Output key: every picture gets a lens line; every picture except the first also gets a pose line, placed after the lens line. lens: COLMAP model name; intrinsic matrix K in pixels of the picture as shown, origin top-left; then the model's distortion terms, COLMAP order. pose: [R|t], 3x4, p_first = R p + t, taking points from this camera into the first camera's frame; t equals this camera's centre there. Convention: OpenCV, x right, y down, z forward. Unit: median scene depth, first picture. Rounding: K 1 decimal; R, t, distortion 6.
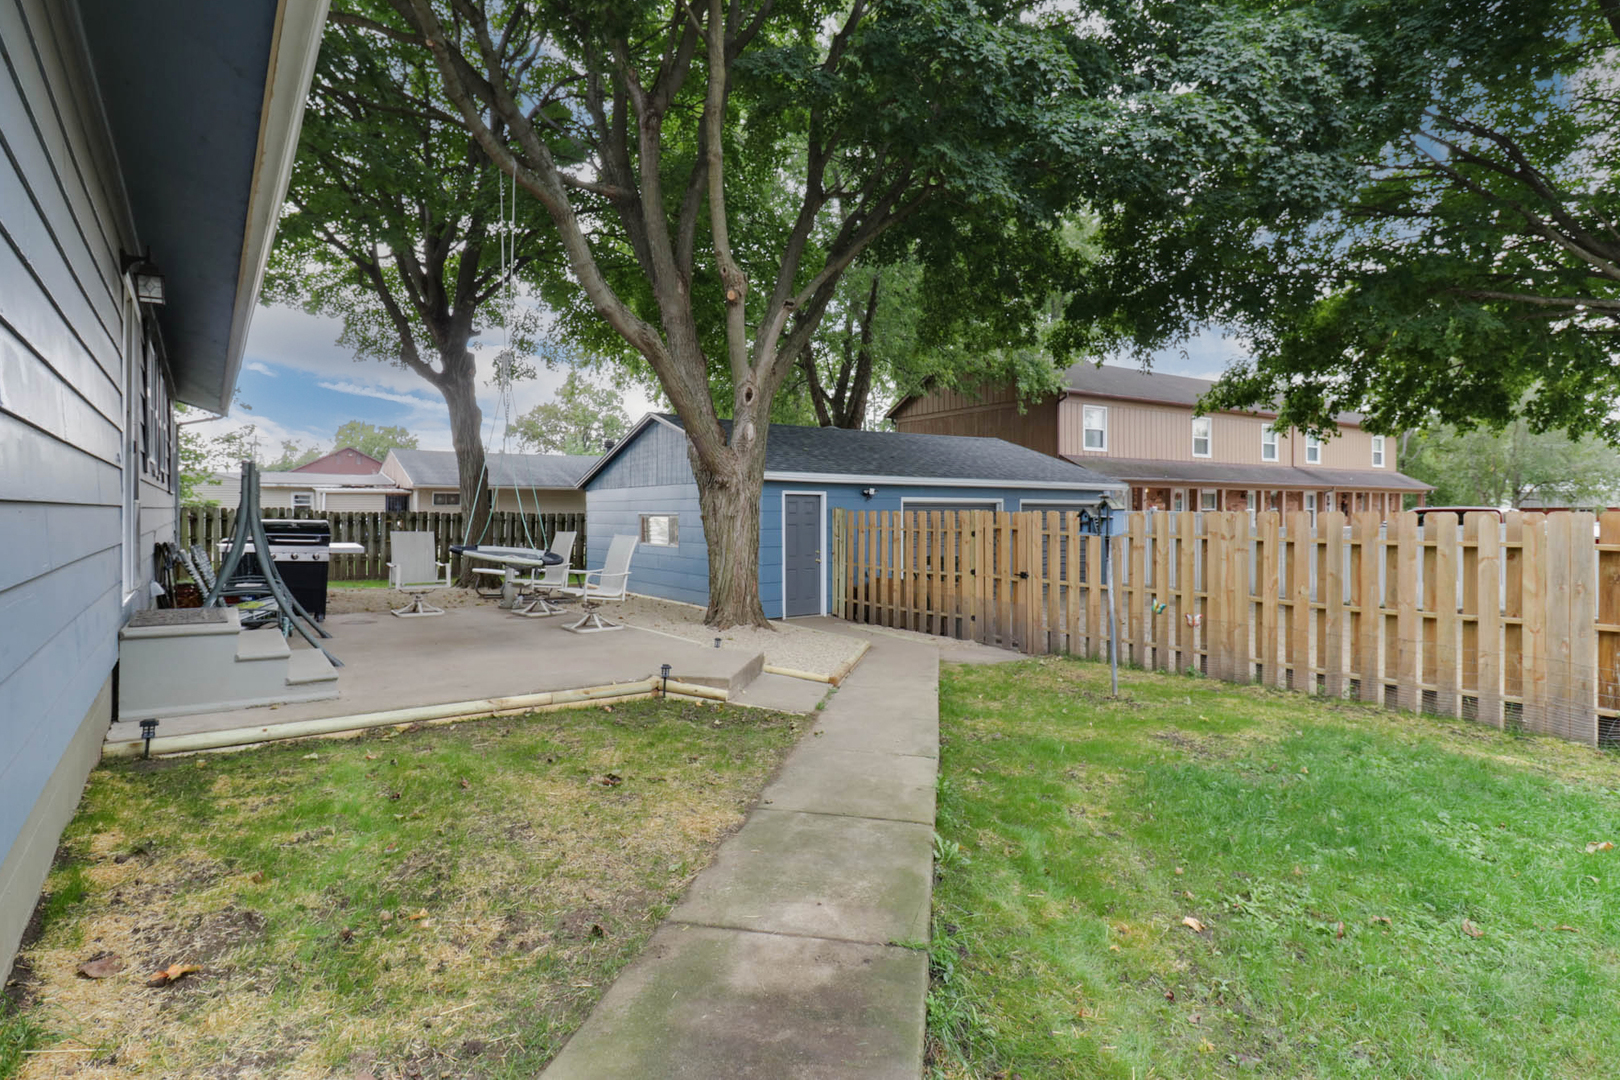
lens RADIAL K [[830.2, 0, 794.4], [0, 830.2, 524.8], [0, 0, 1]] dist [-0.002953, -0.001541]
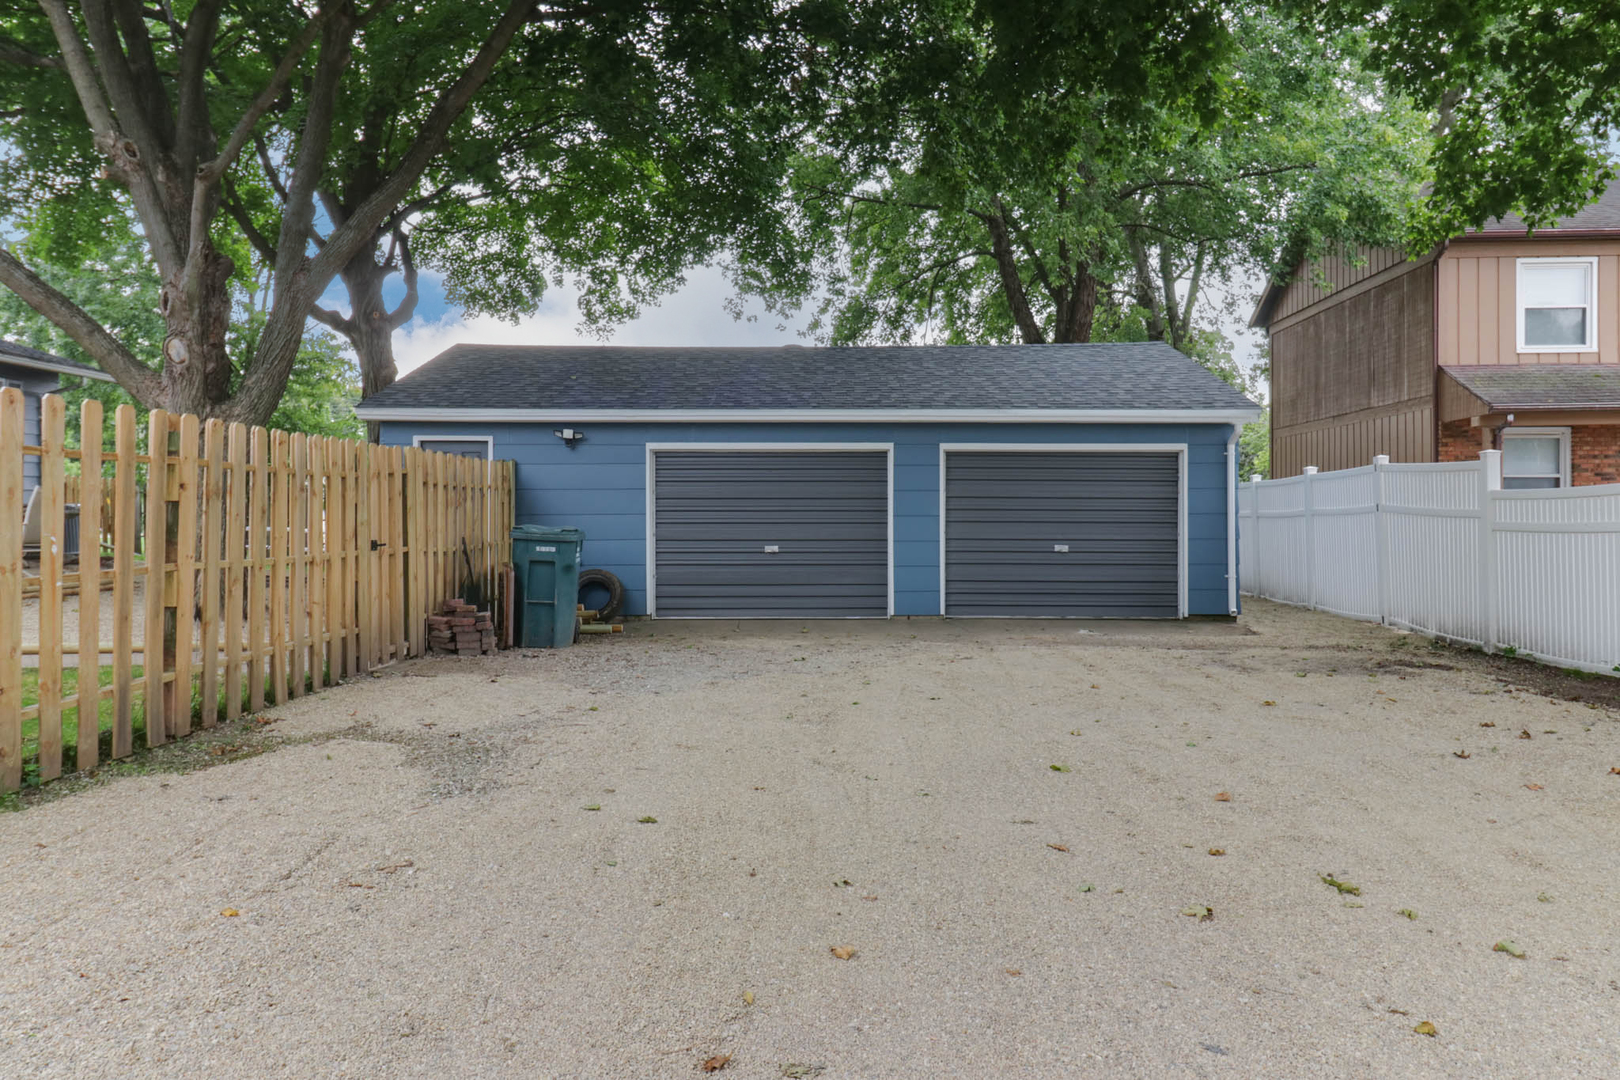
lens RADIAL K [[1177.8, 0, 818.8], [0, 1177.8, 527.7], [0, 0, 1]] dist [0.004105, -0.003847]
pose [[0.805666, 0.002992, -0.592362, 0.867942], [-0.007562, 0.999958, -0.005233, 0.040533], [0.592322, 0.008696, 0.805655, 0.402239]]
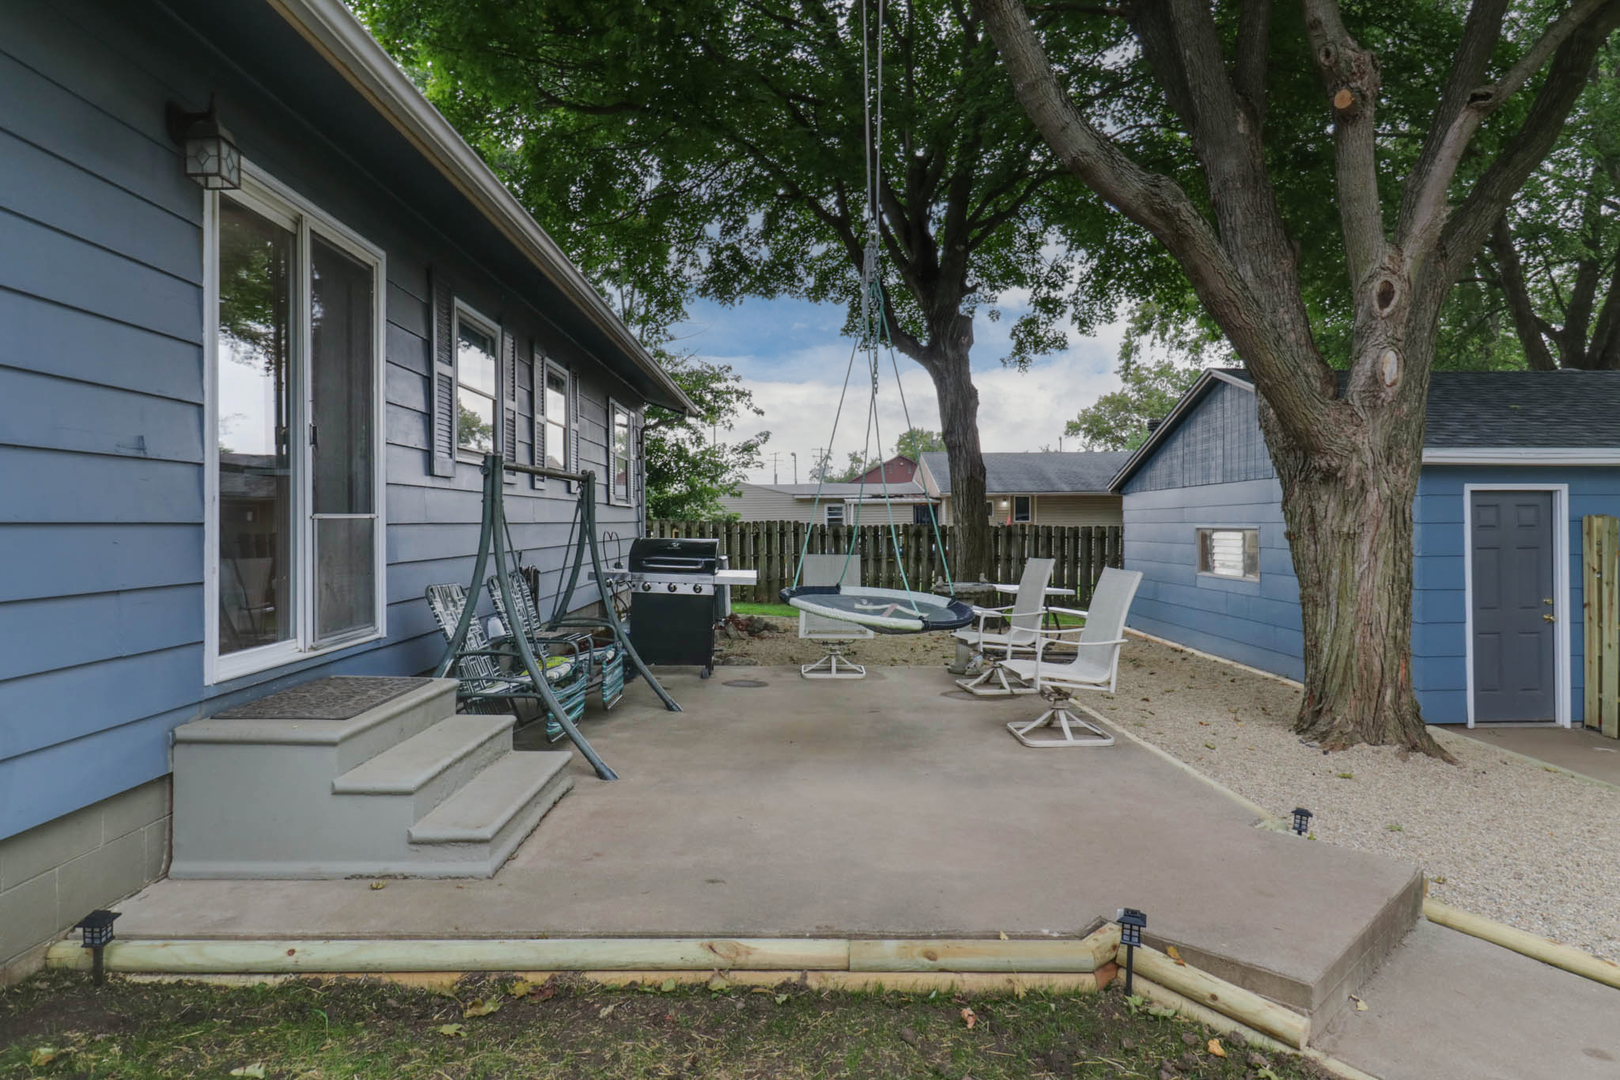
lens RADIAL K [[960.5, 0, 811.8], [0, 960.5, 518.7], [0, 0, 1]] dist [0.006039, -0.002072]
pose [[0.822994, -0.007350, -0.568003, -0.008432], [-0.003977, 0.999817, -0.018701, -0.005765], [0.568037, 0.017650, 0.822814, 0.258181]]
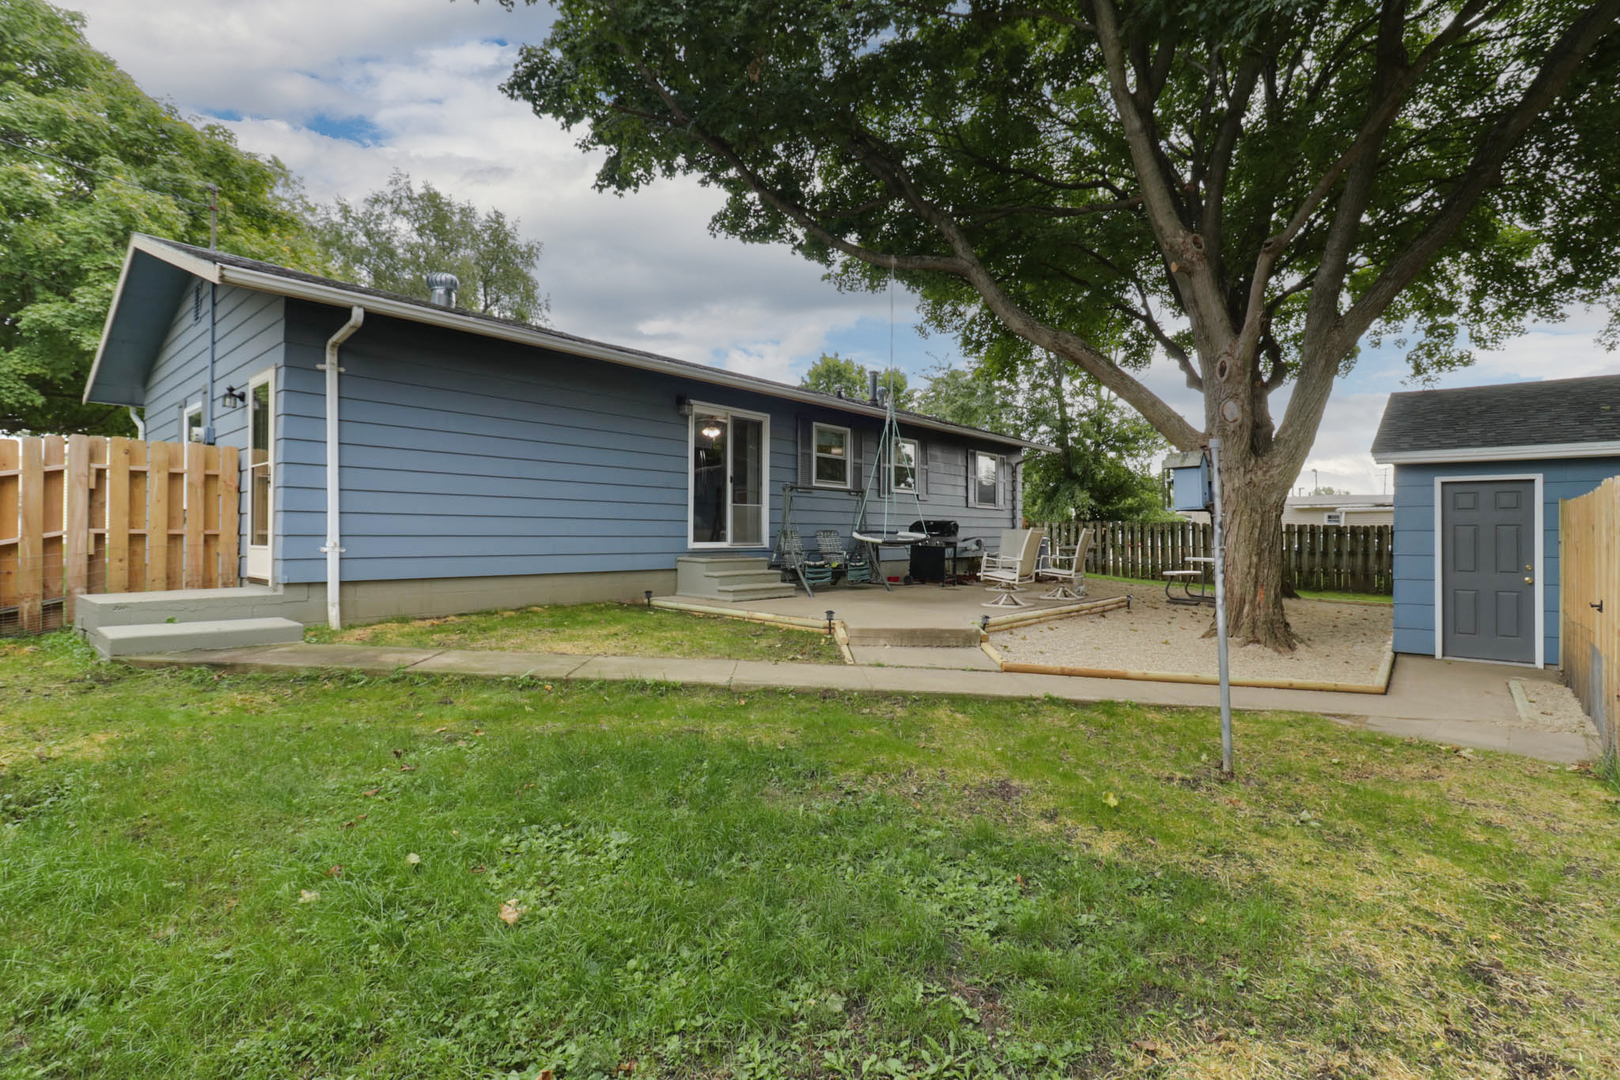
lens RADIAL K [[728.1, 0, 809.6], [0, 728.1, 531.8], [0, 0, 1]] dist [0.005440, 0.000176]
pose [[0.228751, -0.002040, -0.973483, 0.473479], [-0.022134, 0.999728, -0.007296, 0.022204], [0.973233, 0.023216, 0.228644, 0.334745]]
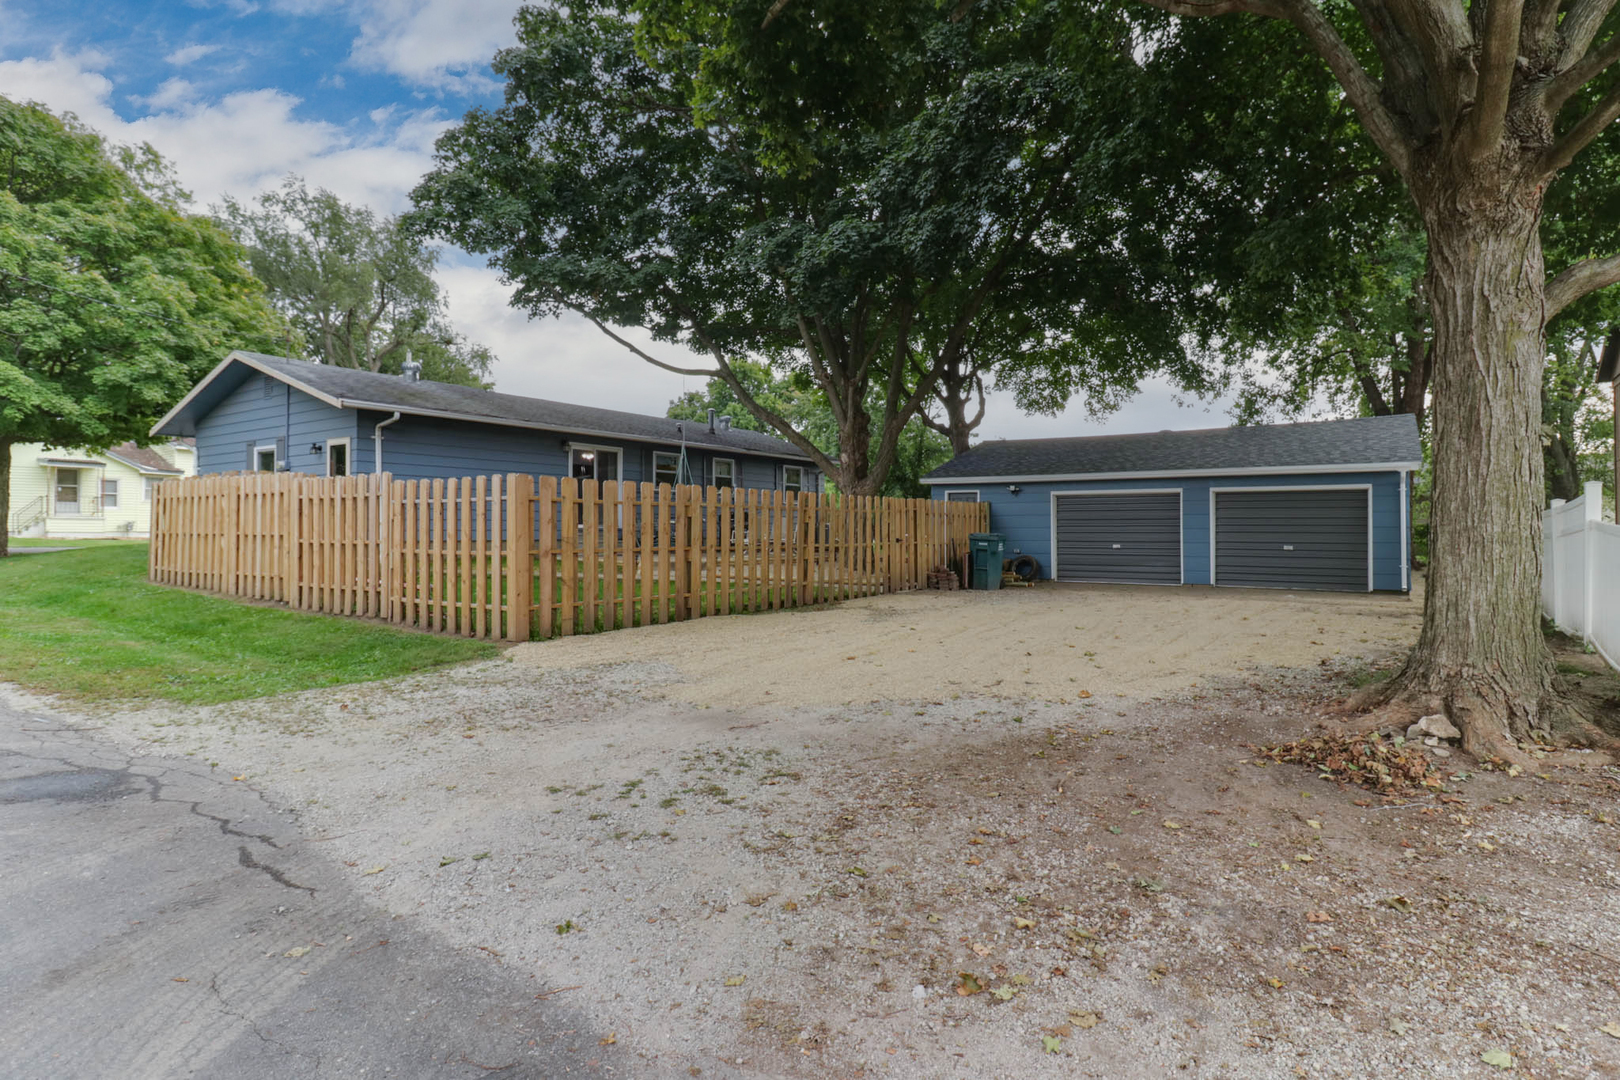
lens RADIAL K [[830.2, 0, 910.5], [0, 830.2, 528.1], [0, 0, 1]] dist [-0.002953, -0.001541]
pose [[0.402627, -0.004215, -0.915354, 1.335043], [-0.015197, 0.999821, -0.011289, 0.044720], [0.915238, 0.018456, 0.402491, 0.348379]]
